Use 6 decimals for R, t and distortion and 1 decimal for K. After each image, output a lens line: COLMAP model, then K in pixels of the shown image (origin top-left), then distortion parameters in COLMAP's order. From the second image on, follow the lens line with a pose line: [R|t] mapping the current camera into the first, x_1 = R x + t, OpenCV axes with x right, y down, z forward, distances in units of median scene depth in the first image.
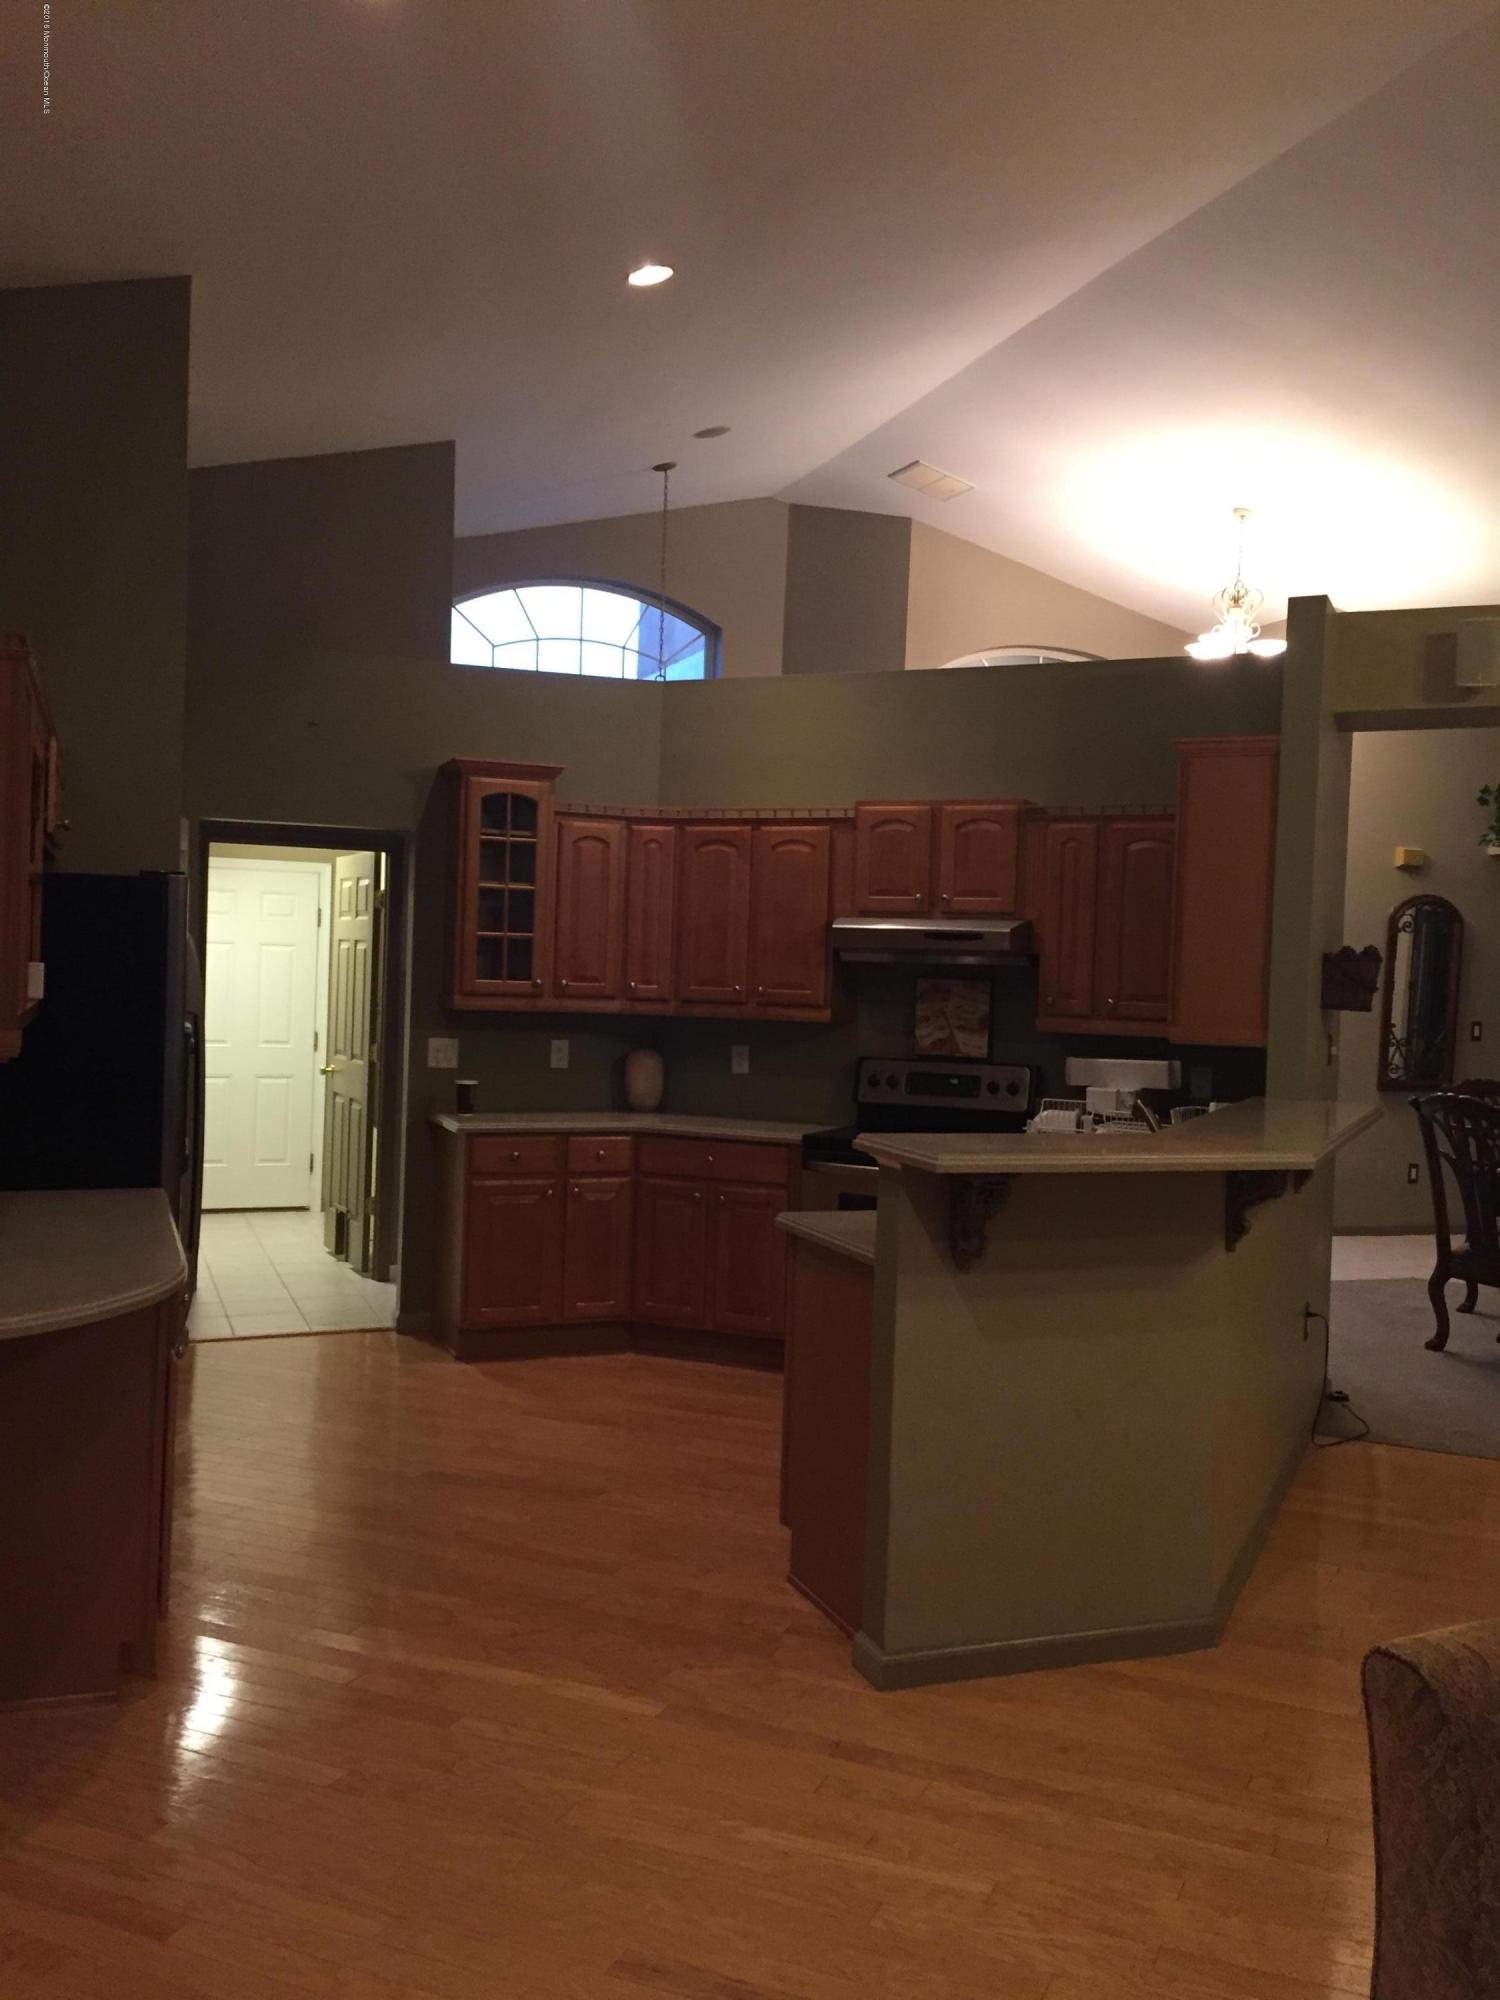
lens RADIAL K [[1758.8, 0, 750.0], [0, 1758.8, 1000.0], [0, 0, 1]] dist [0.011447, -0.004877]
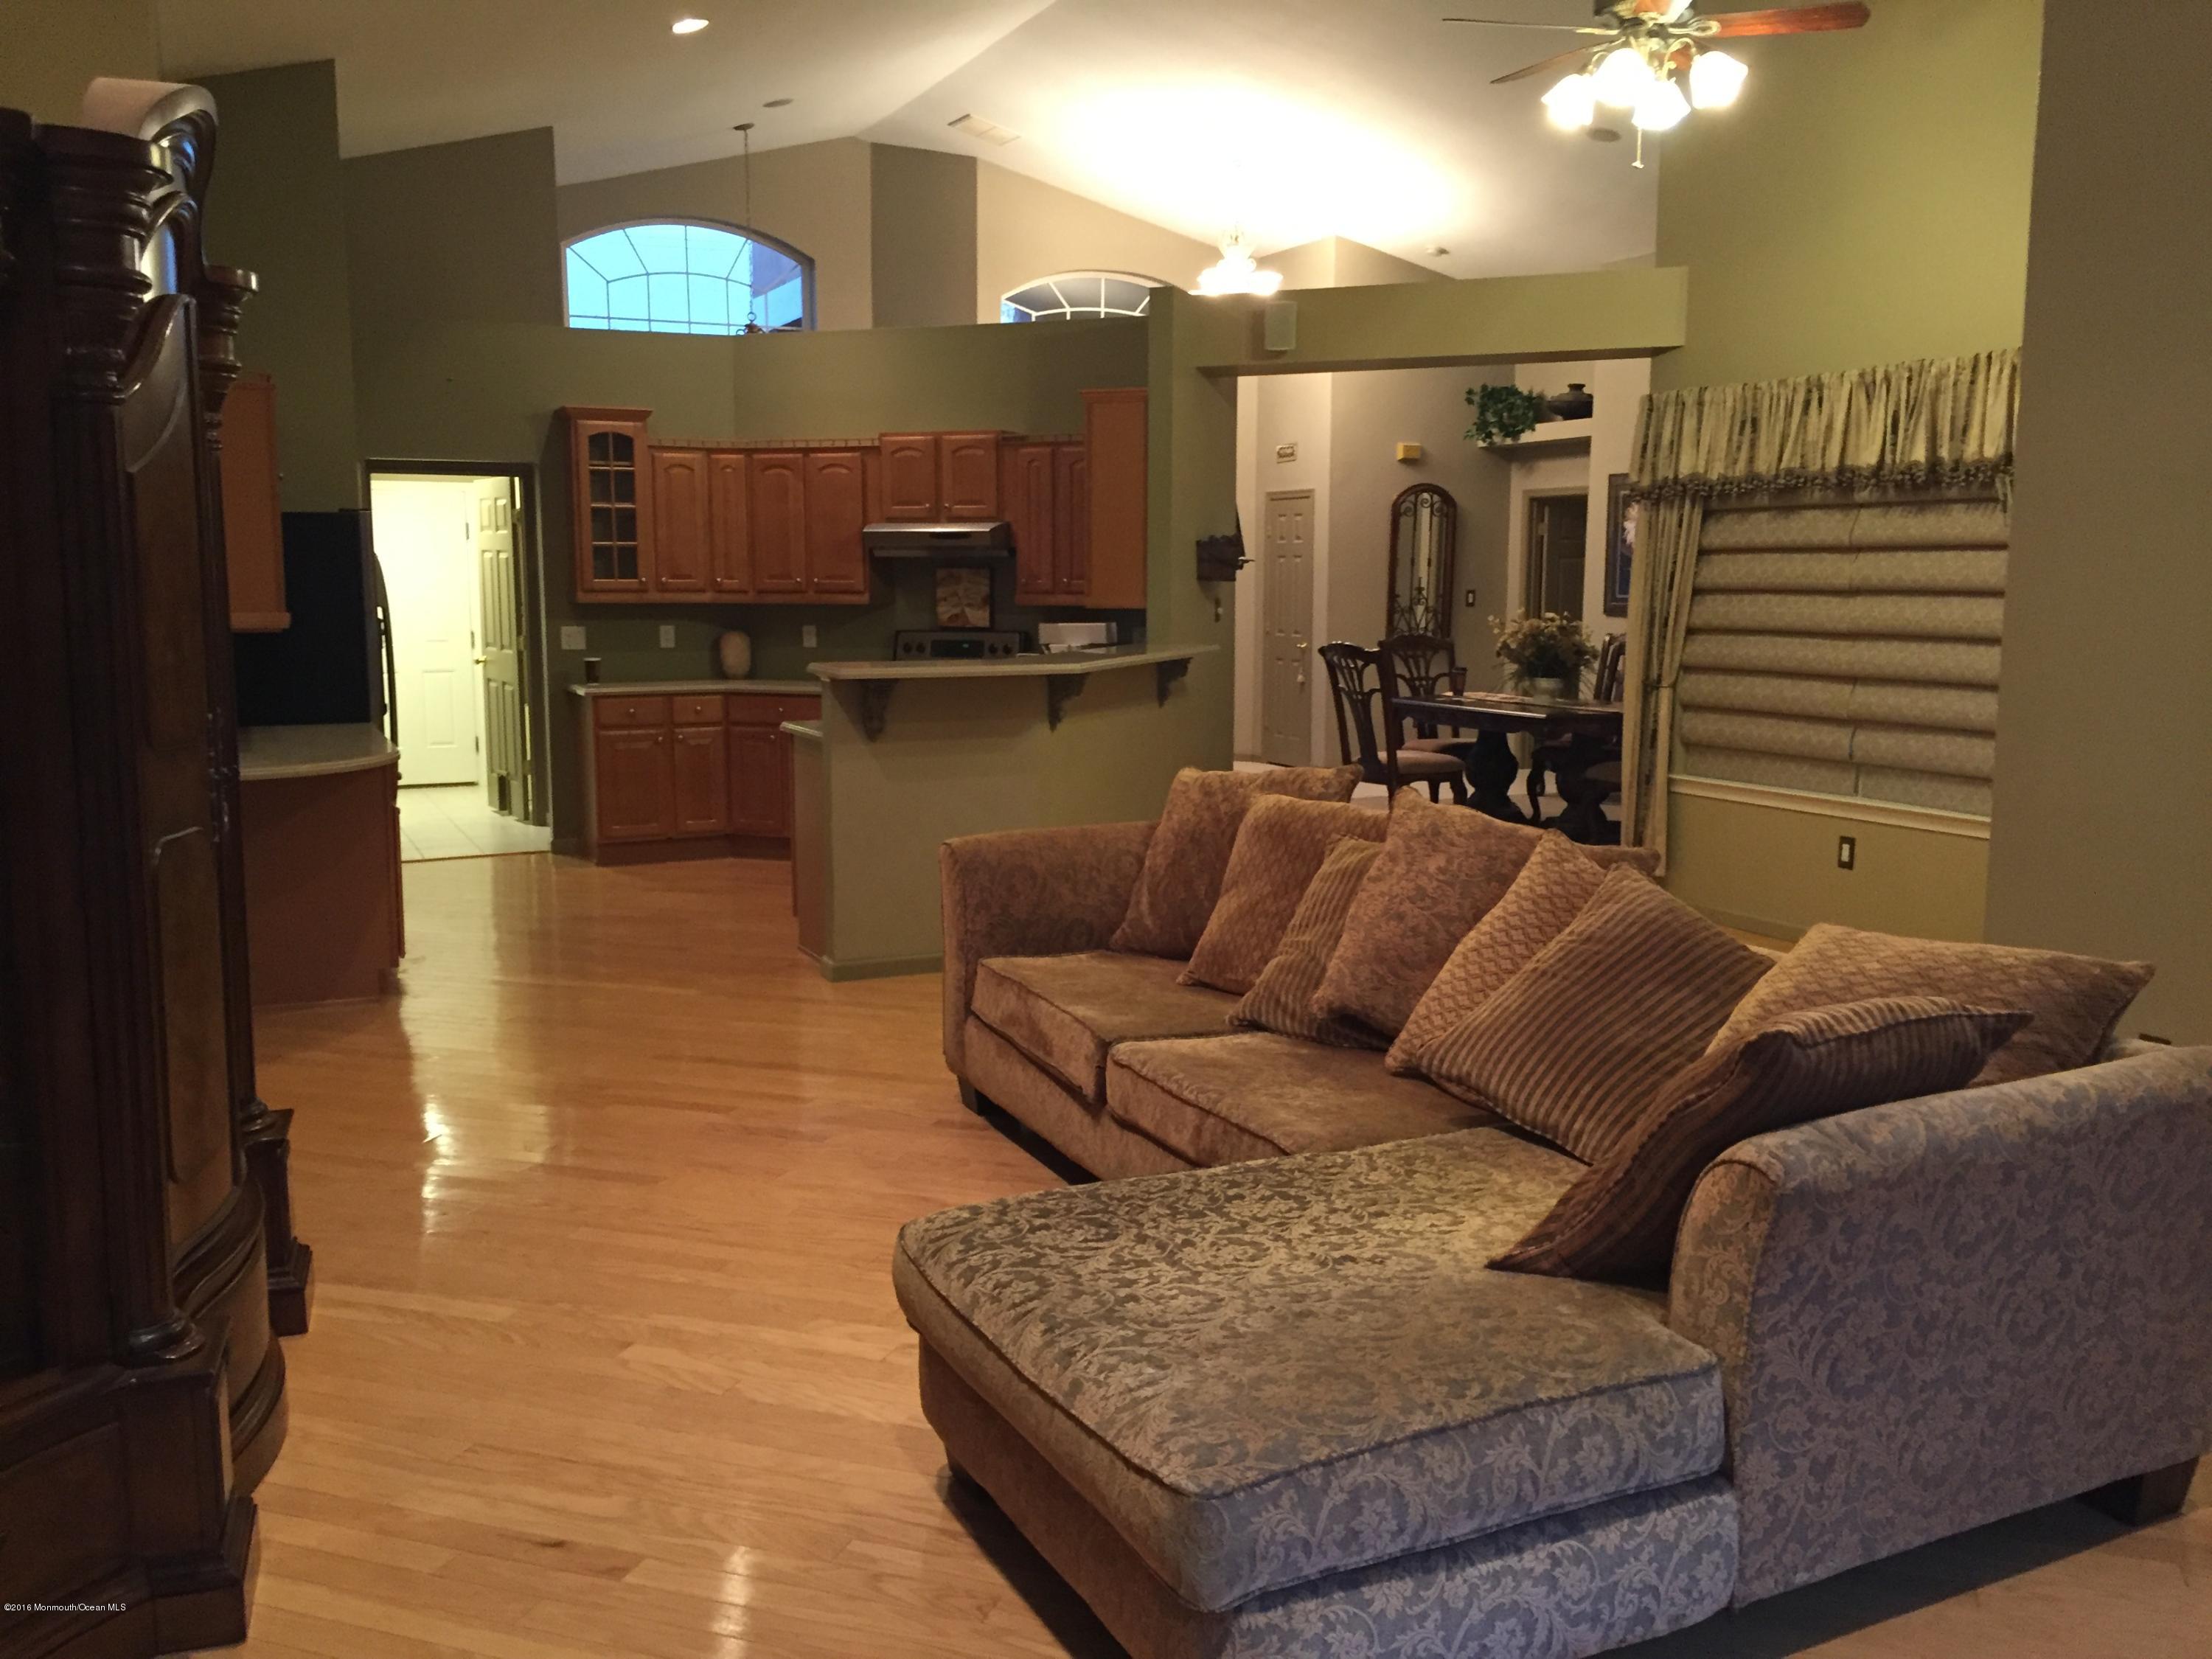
lens RADIAL K [[1891.8, 0, 1106.0], [0, 1891.8, 829.5], [0, 0, 1]] dist [0.079439, -0.179456]
pose [[0.996465, -0.042446, 0.072501, 0.109691], [0.033374, 0.991962, 0.122054, 0.012590], [-0.077098, -0.119203, 0.989872, -0.434709]]
